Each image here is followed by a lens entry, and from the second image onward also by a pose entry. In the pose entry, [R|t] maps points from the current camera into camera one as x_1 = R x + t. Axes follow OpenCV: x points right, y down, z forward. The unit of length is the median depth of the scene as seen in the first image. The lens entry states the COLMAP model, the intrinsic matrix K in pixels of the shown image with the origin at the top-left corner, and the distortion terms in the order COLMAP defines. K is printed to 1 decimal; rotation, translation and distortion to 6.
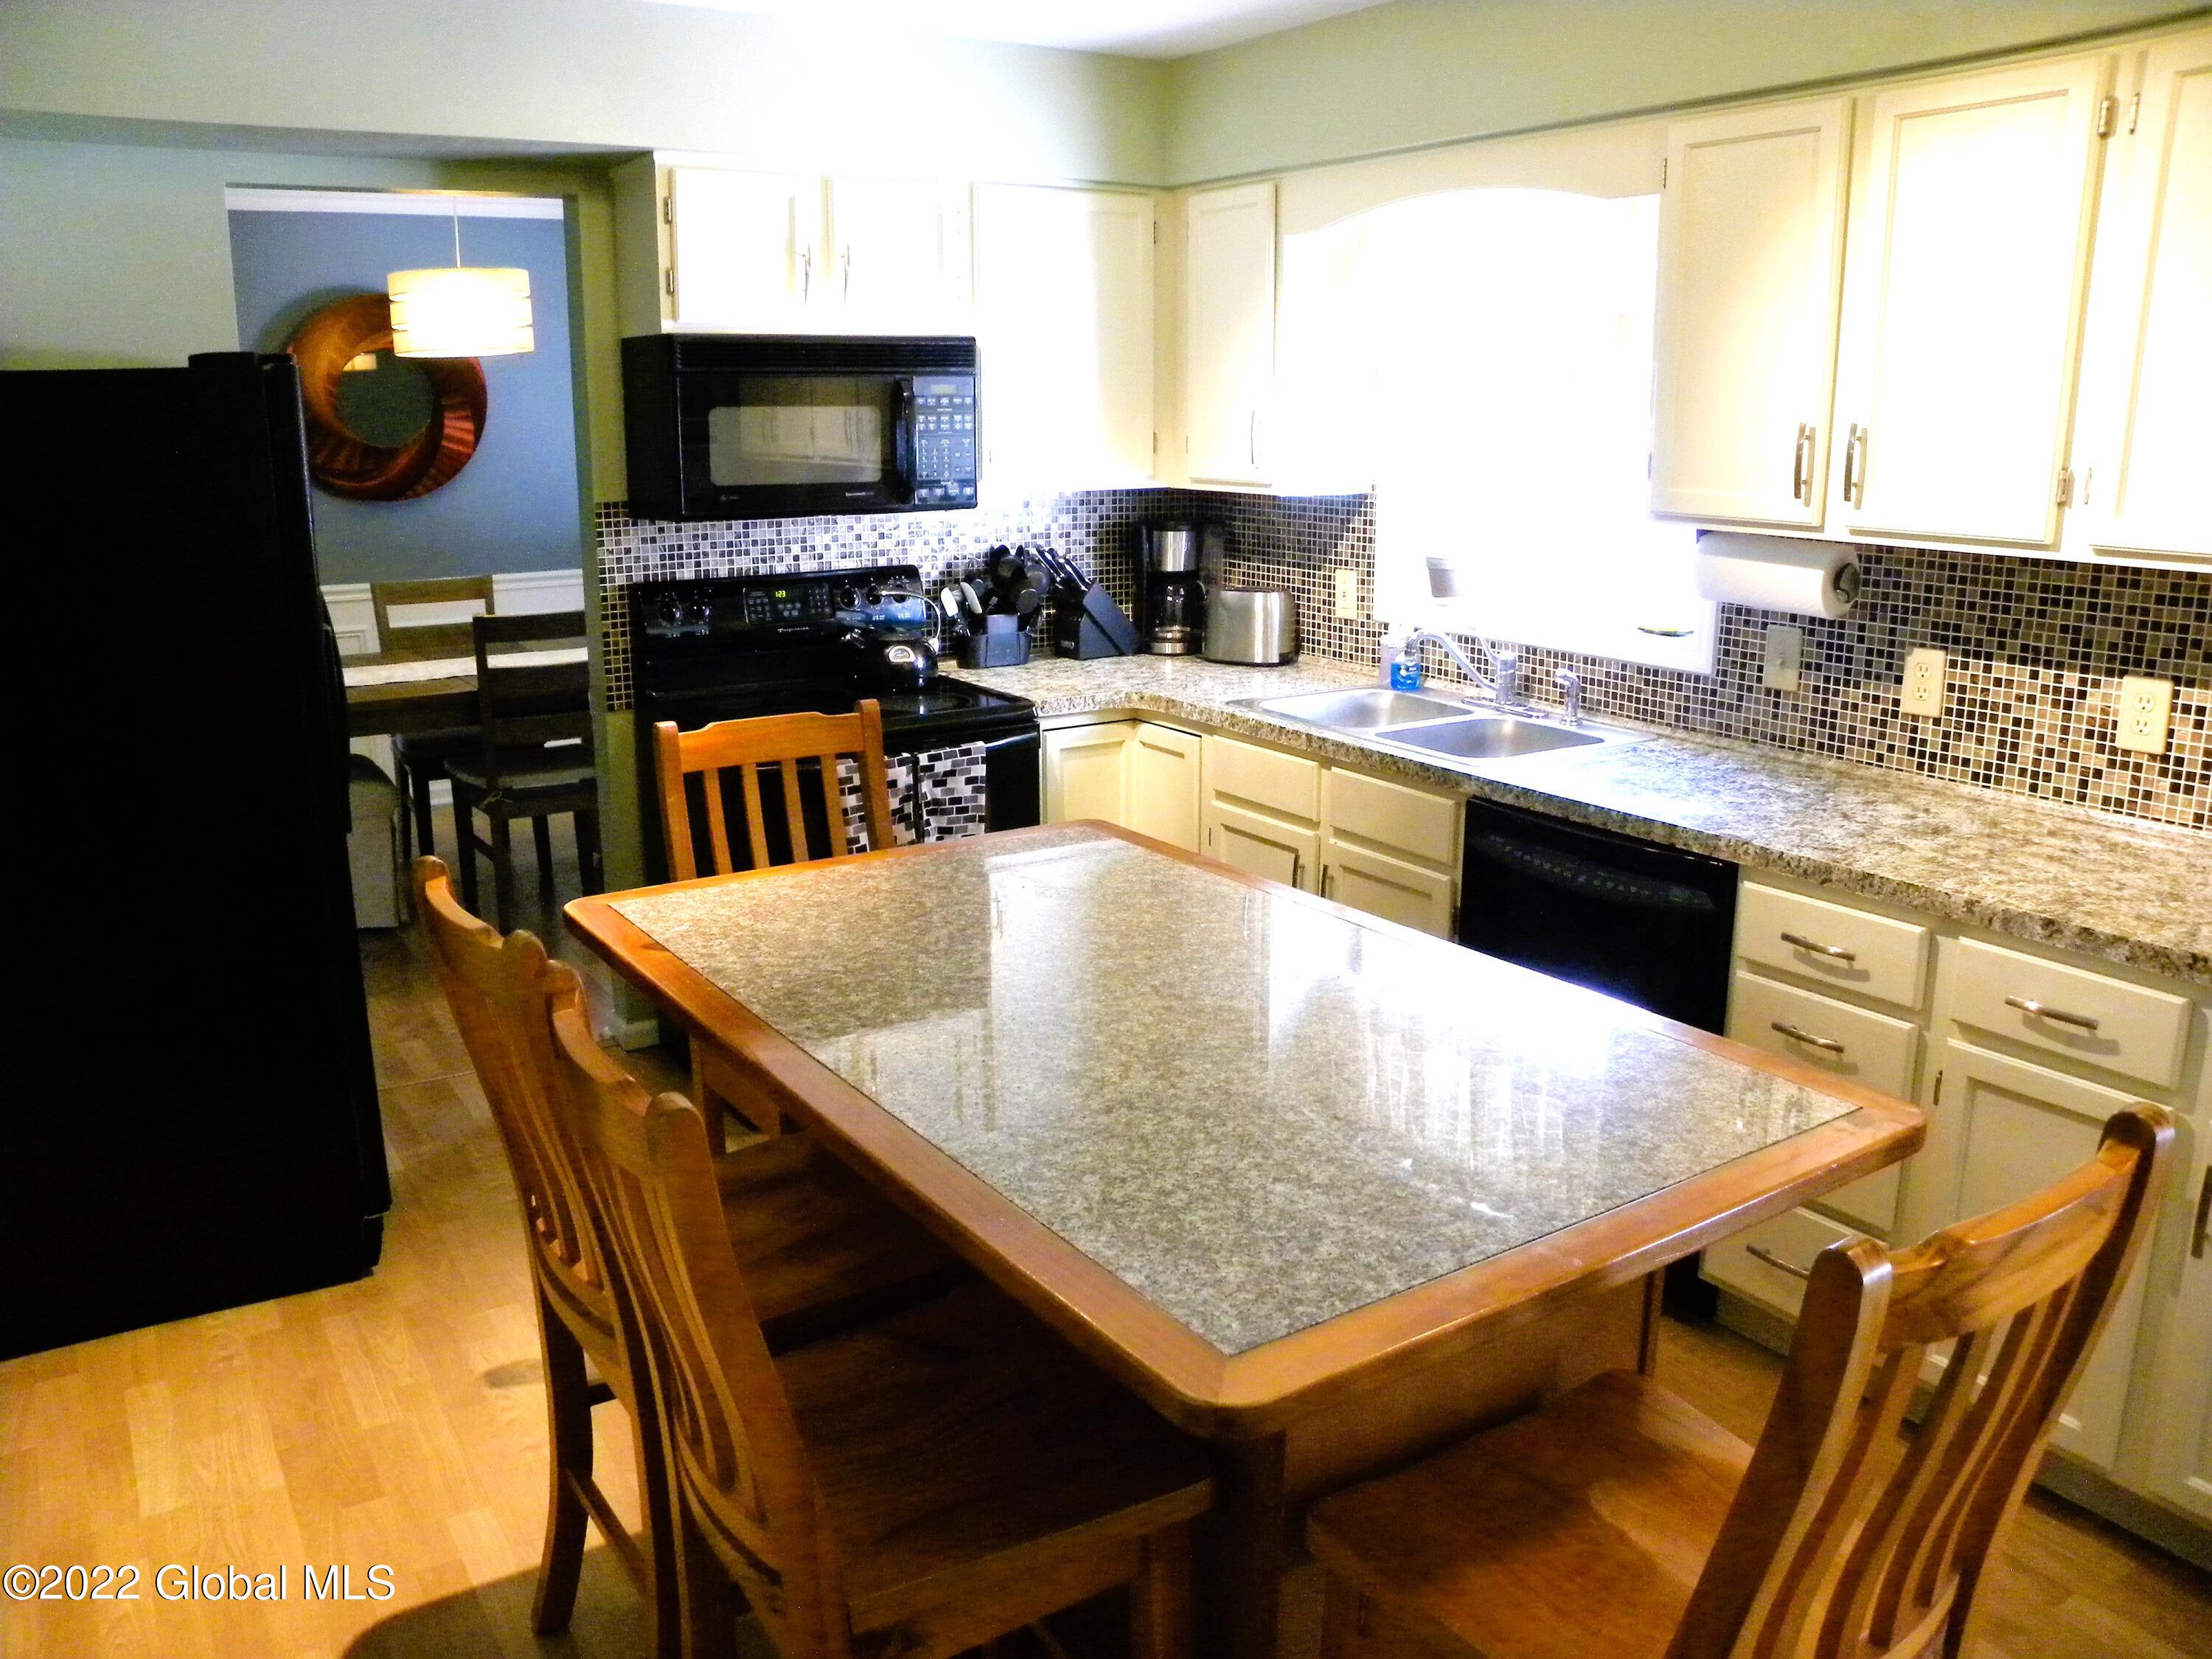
lens RADIAL K [[1707.2, 0, 1080.6], [0, 1707.2, 829.2], [0, 0, 1]] dist [-0.146648, 0.098695]
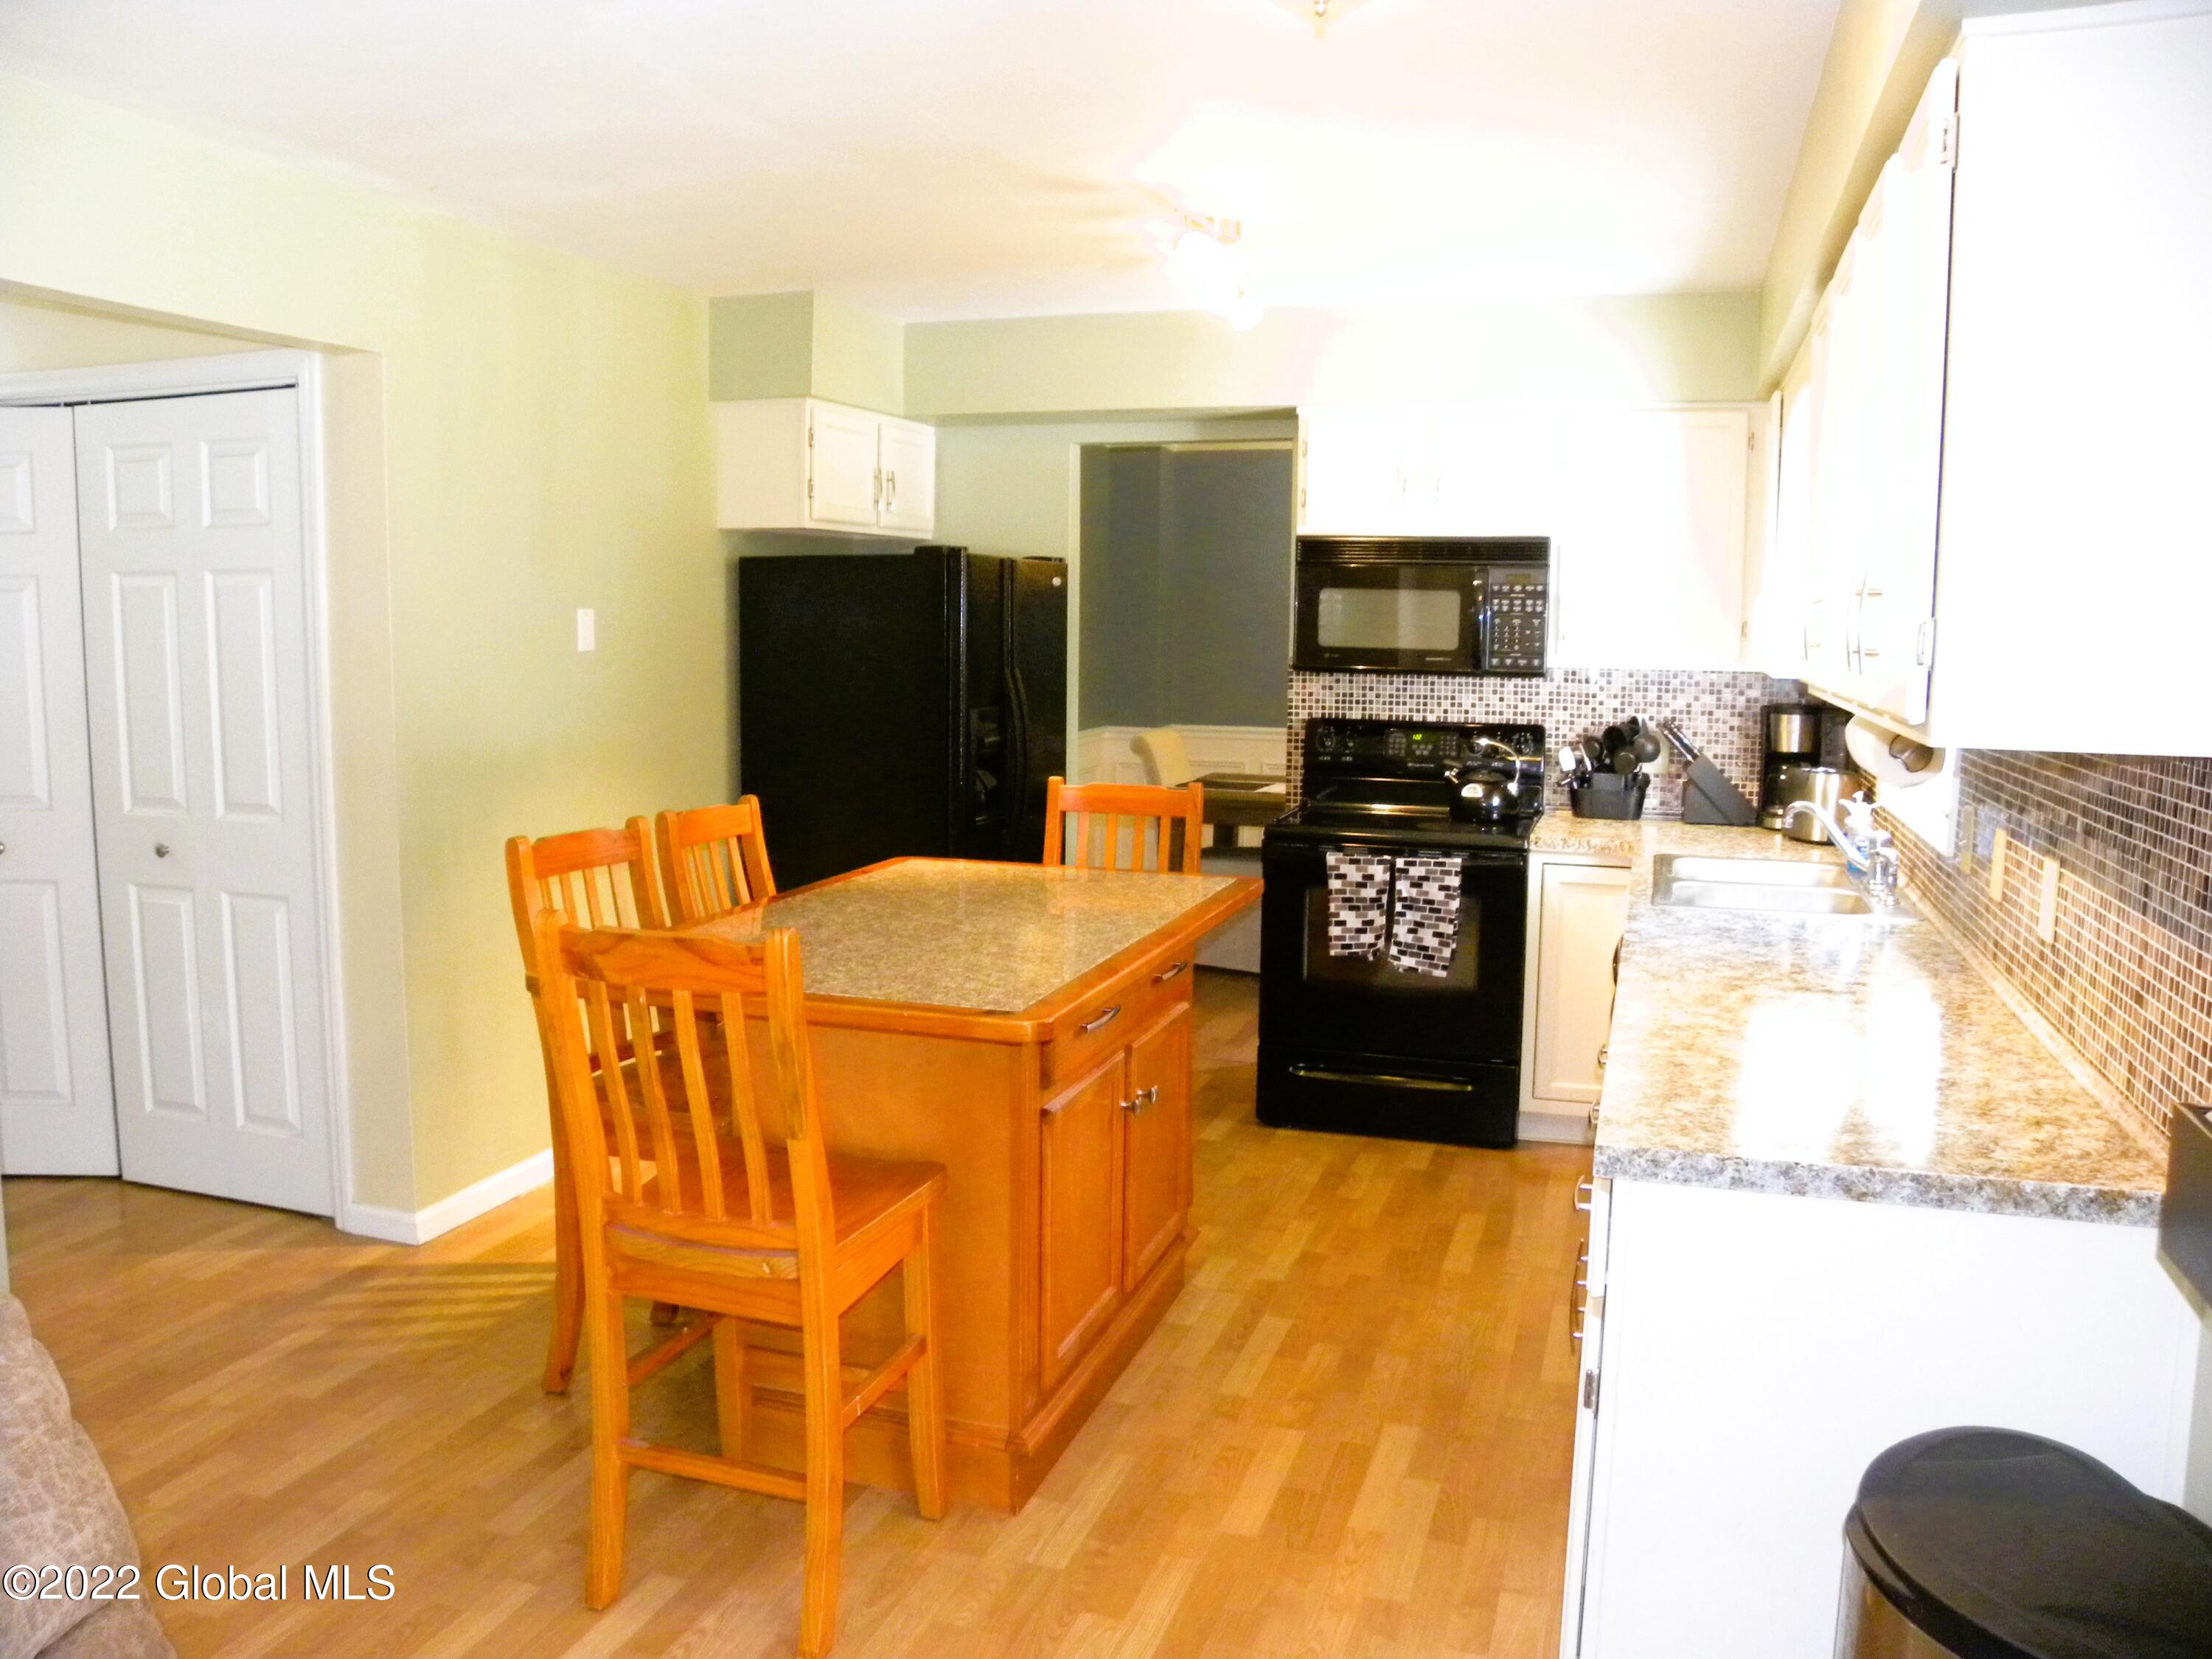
lens RADIAL K [[1707.2, 0, 1080.6], [0, 1707.2, 829.2], [0, 0, 1]] dist [-0.146648, 0.098695]
pose [[0.621150, 0.106642, -0.776402, 0.688725], [-0.202472, 0.978901, -0.027529, 0.016178], [0.757085, 0.174300, 0.629636, 0.018083]]
